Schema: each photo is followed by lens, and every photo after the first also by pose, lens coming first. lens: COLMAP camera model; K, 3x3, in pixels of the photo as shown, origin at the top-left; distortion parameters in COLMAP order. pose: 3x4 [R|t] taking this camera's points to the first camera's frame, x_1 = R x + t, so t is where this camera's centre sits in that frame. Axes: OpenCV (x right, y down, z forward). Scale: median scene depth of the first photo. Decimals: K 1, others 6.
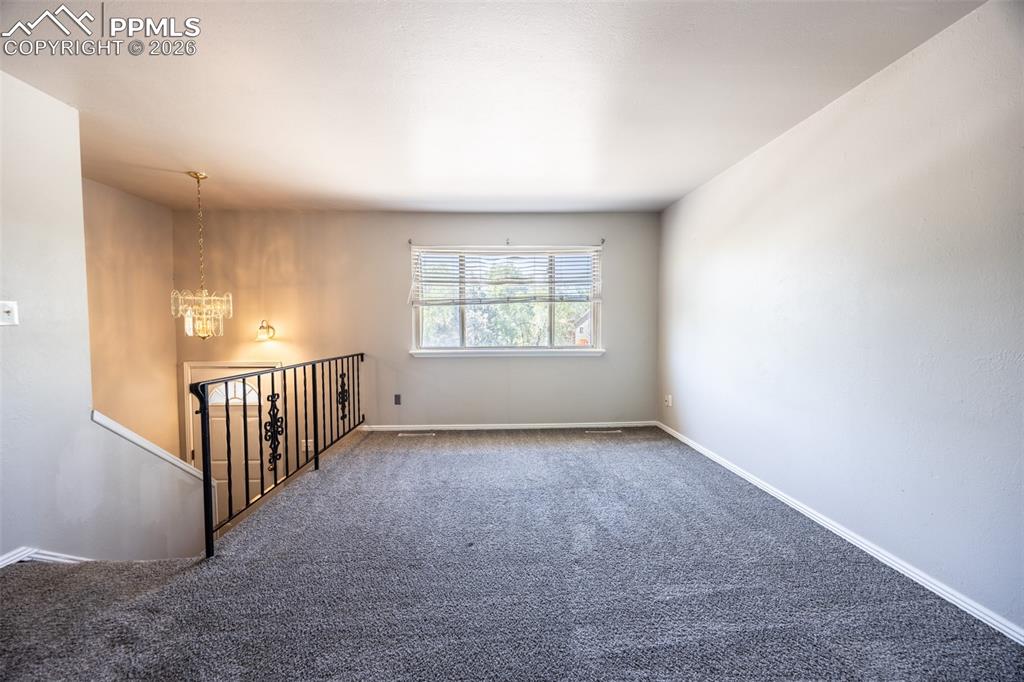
lens RADIAL K [[389.8, 0, 503.1], [0, 389.8, 340.2], [0, 0, 1]] dist [-0.000204, 0.000033]
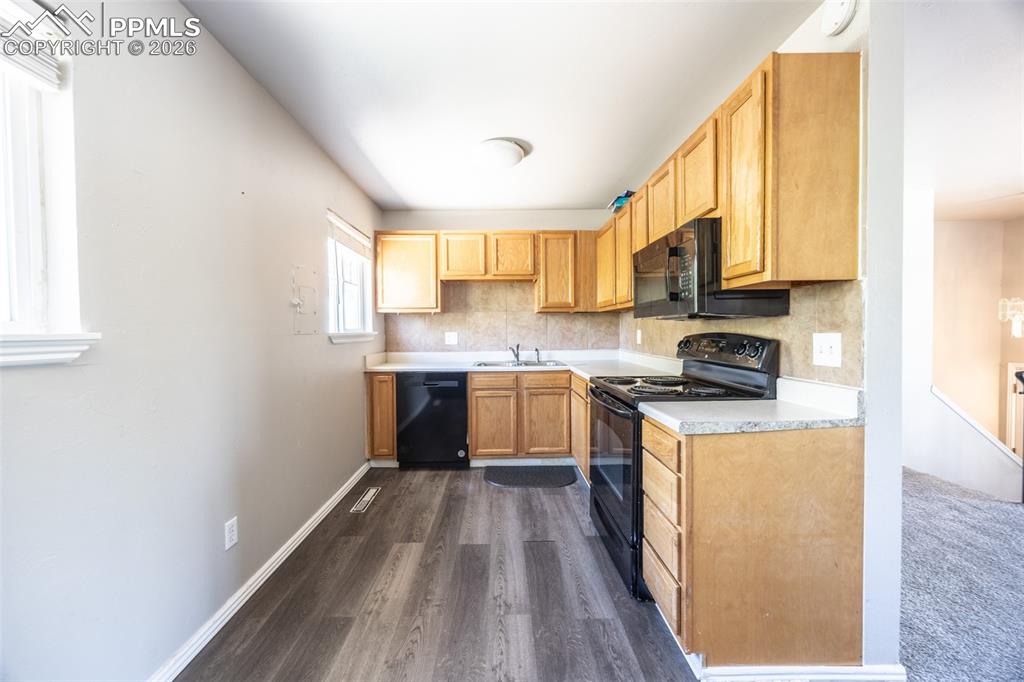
lens RADIAL K [[389.8, 0, 503.1], [0, 389.8, 340.2], [0, 0, 1]] dist [-0.000204, 0.000033]
pose [[-0.029151, 0.026479, -0.999224, 0.373011], [-0.027527, 0.999249, 0.027283, 0.007764], [0.999196, 0.028301, -0.028400, -0.462366]]
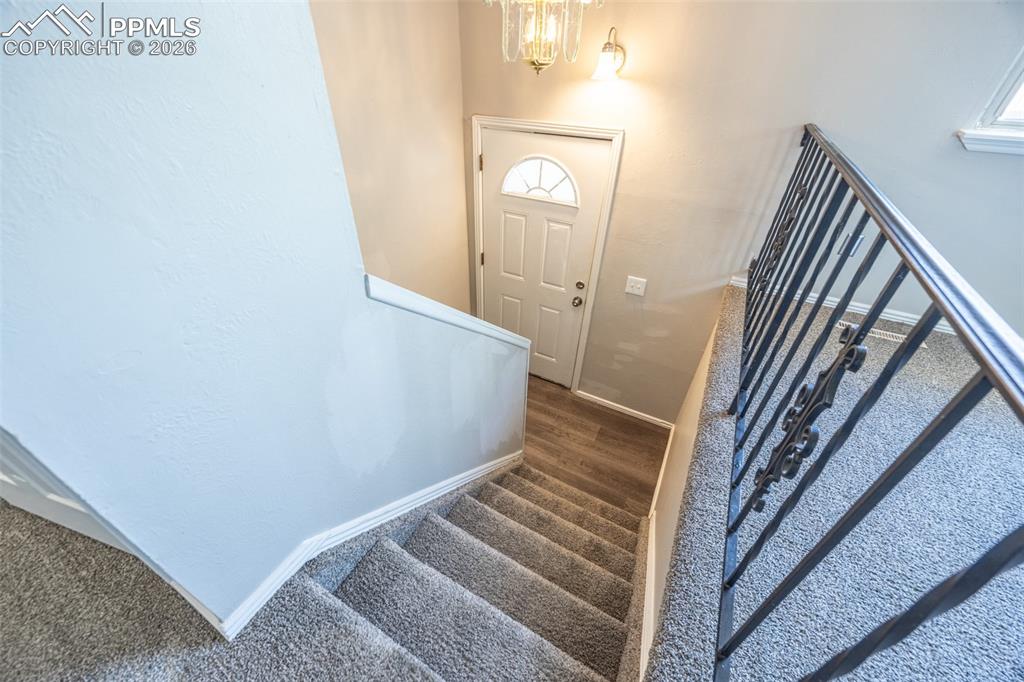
lens RADIAL K [[389.8, 0, 503.1], [0, 389.8, 340.2], [0, 0, 1]] dist [-0.000204, 0.000033]
pose [[0.855458, 0.317603, -0.409048, -0.573000], [-0.038988, 0.827118, 0.560674, 0.003197], [0.516403, -0.463685, 0.719948, 0.578036]]
